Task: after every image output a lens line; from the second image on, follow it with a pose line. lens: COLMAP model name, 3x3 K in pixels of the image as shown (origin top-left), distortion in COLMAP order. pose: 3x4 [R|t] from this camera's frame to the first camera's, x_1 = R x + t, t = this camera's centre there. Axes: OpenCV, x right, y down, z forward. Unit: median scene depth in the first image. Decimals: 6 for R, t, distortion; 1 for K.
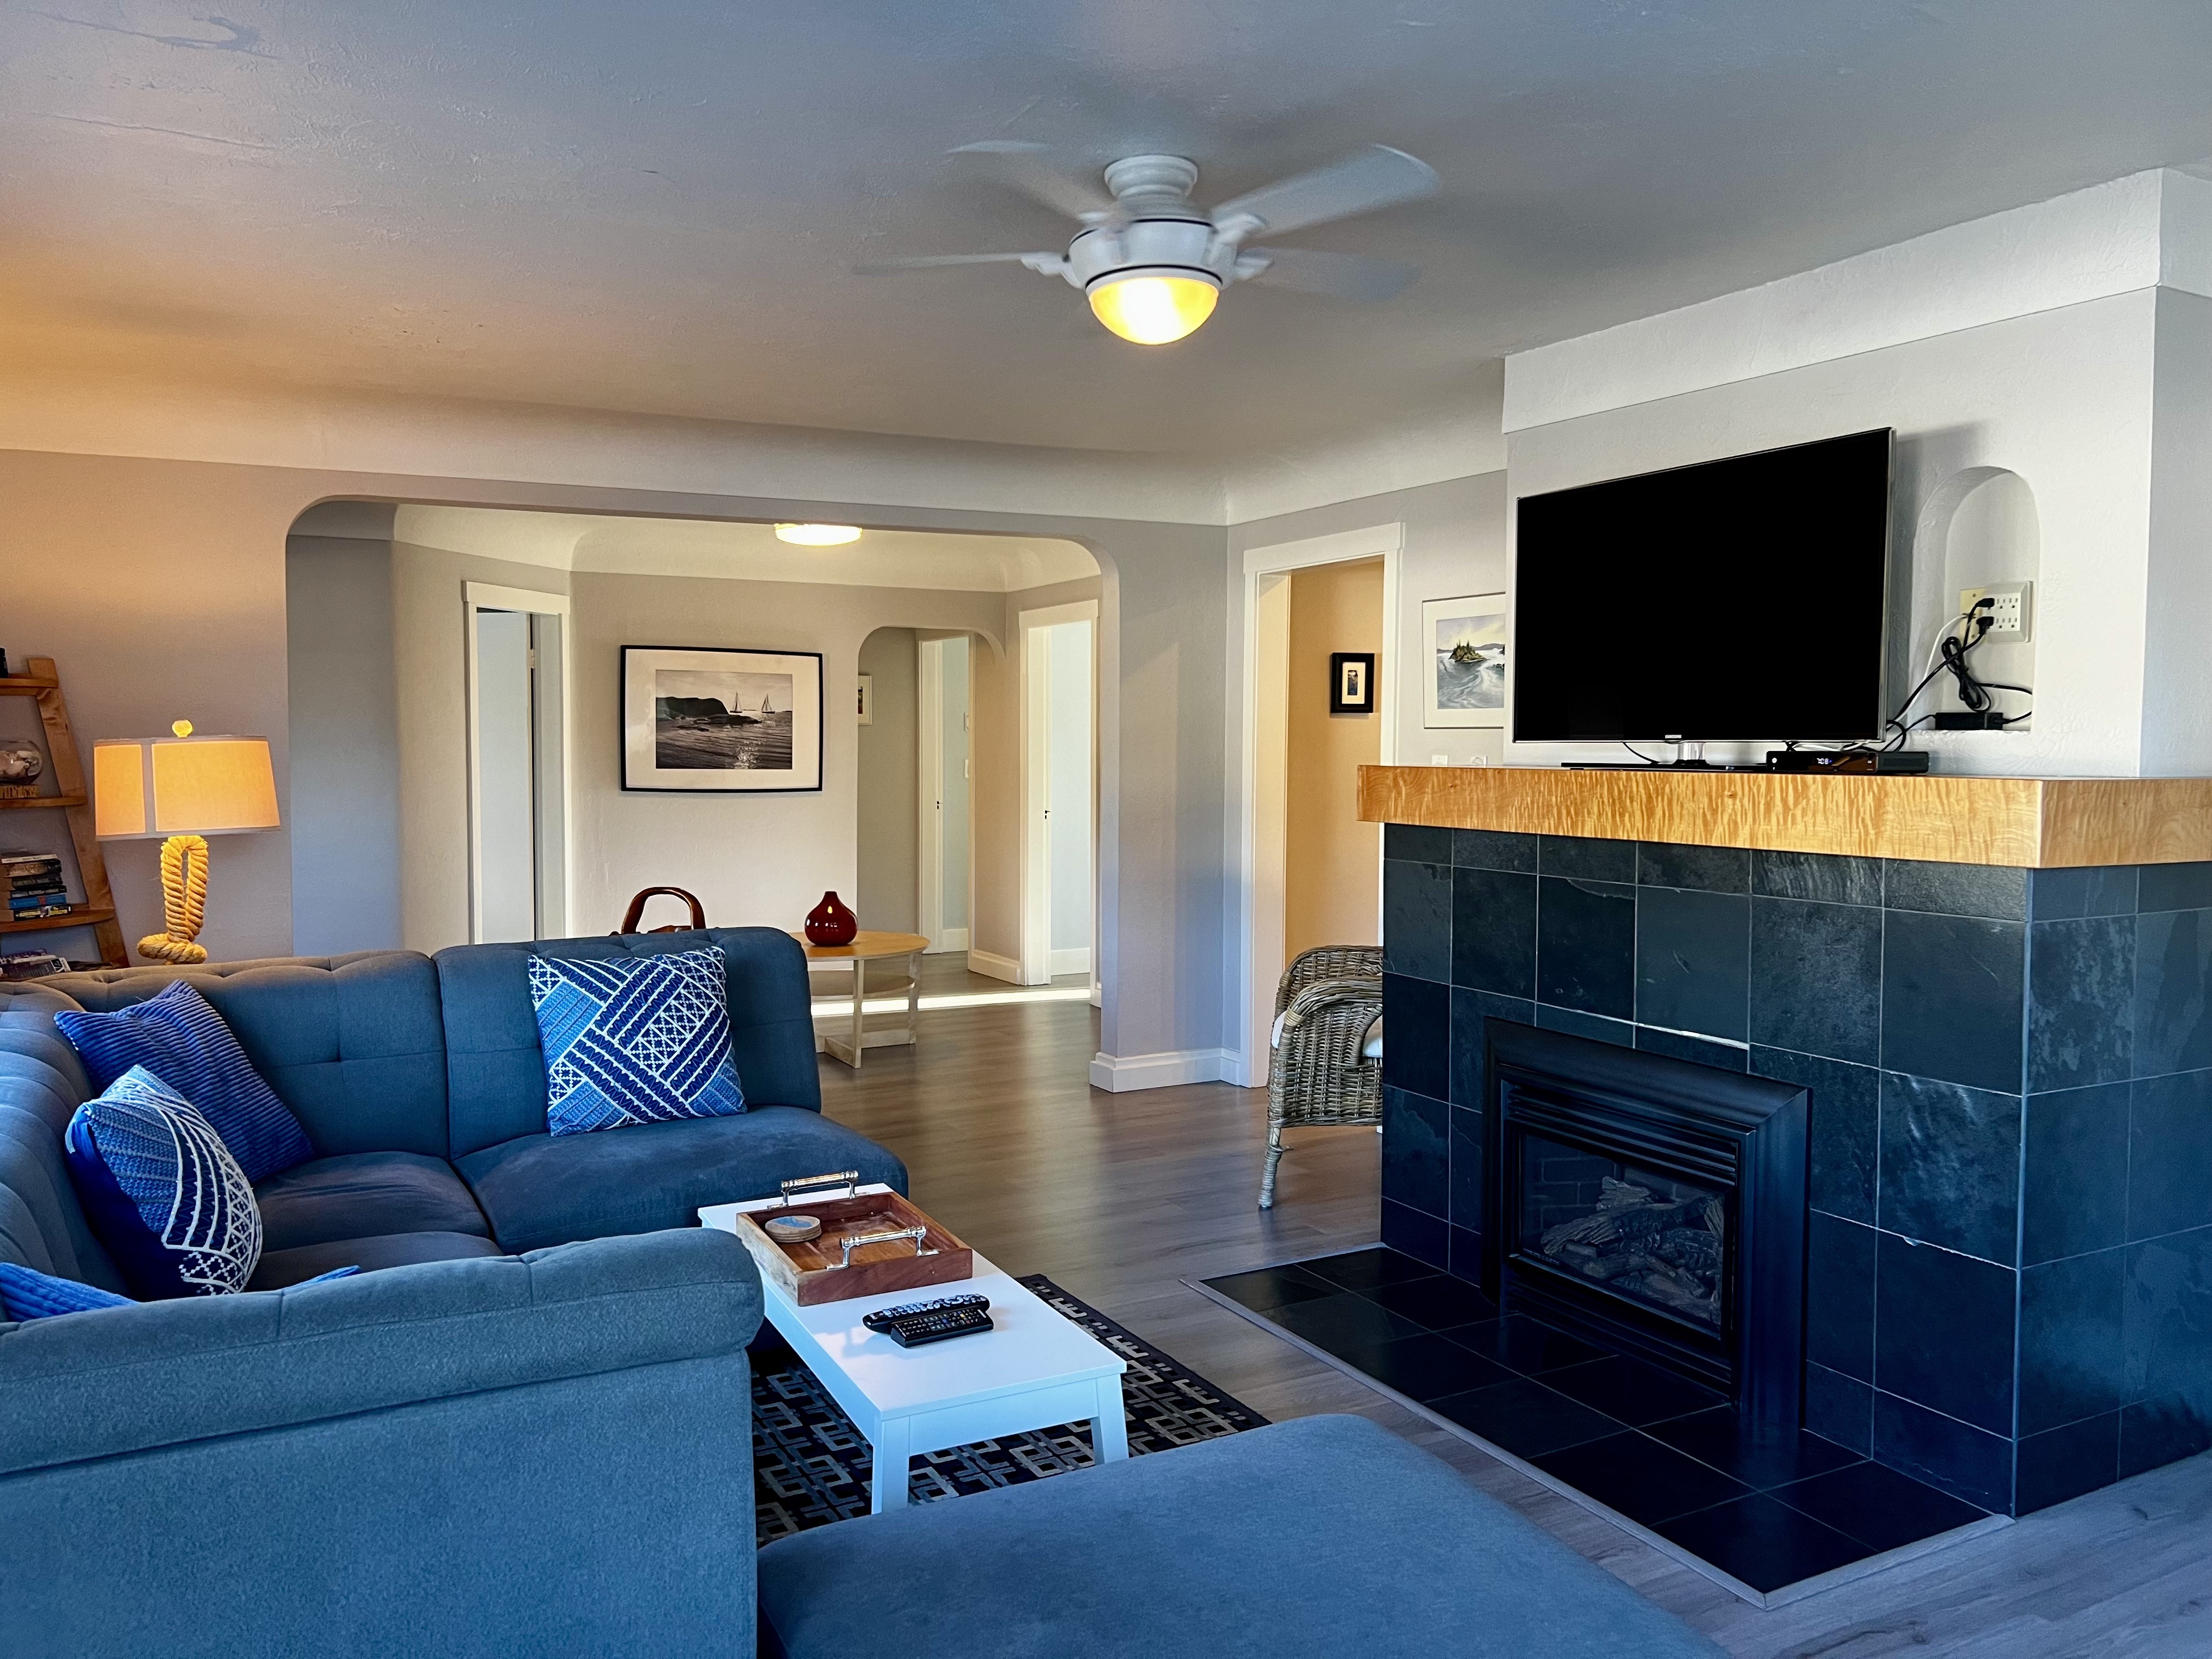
lens RADIAL K [[1676.4, 0, 1106.0], [0, 1676.4, 829.5], [0, 0, 1]] dist [0.004483, 0.004807]
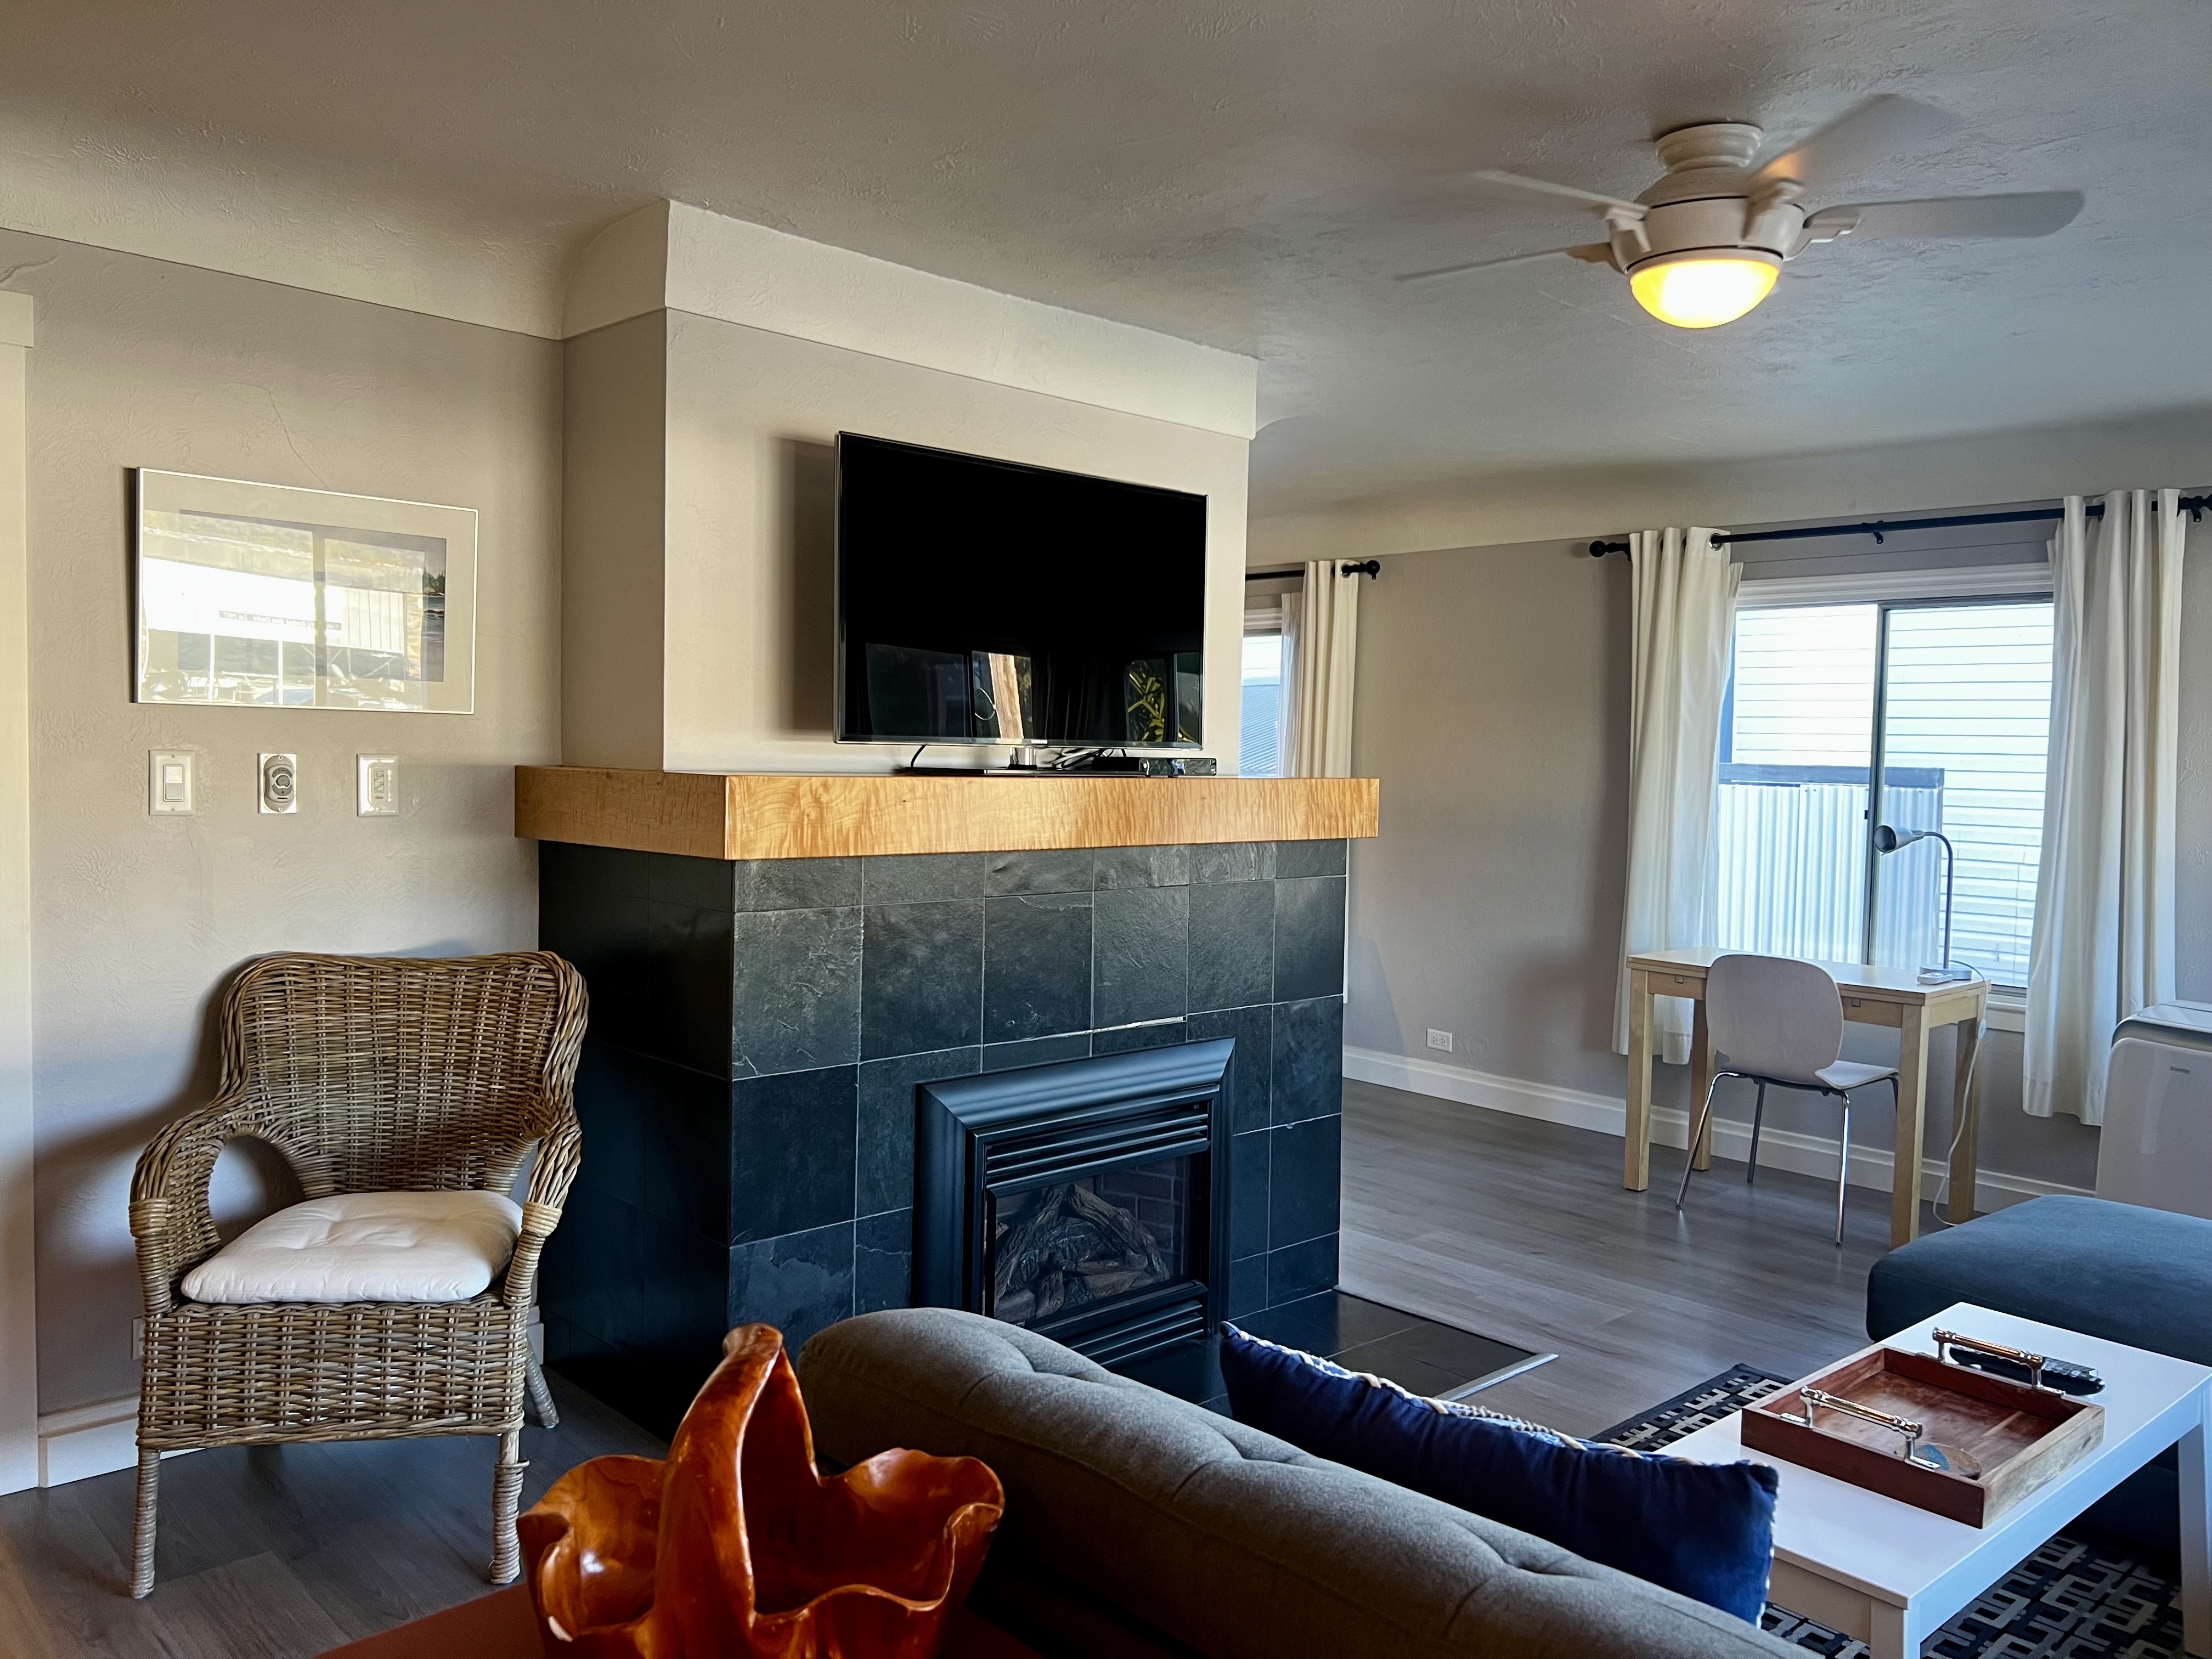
lens RADIAL K [[1713.6, 0, 1108.5], [0, 1713.6, 837.0], [0, 0, 1]] dist [0.087932, -0.076232]
pose [[-0.263514, -0.055629, 0.963050, -0.748223], [0.037675, 0.996981, 0.067898, -0.076806], [-0.963920, 0.054175, -0.260622, 1.424888]]
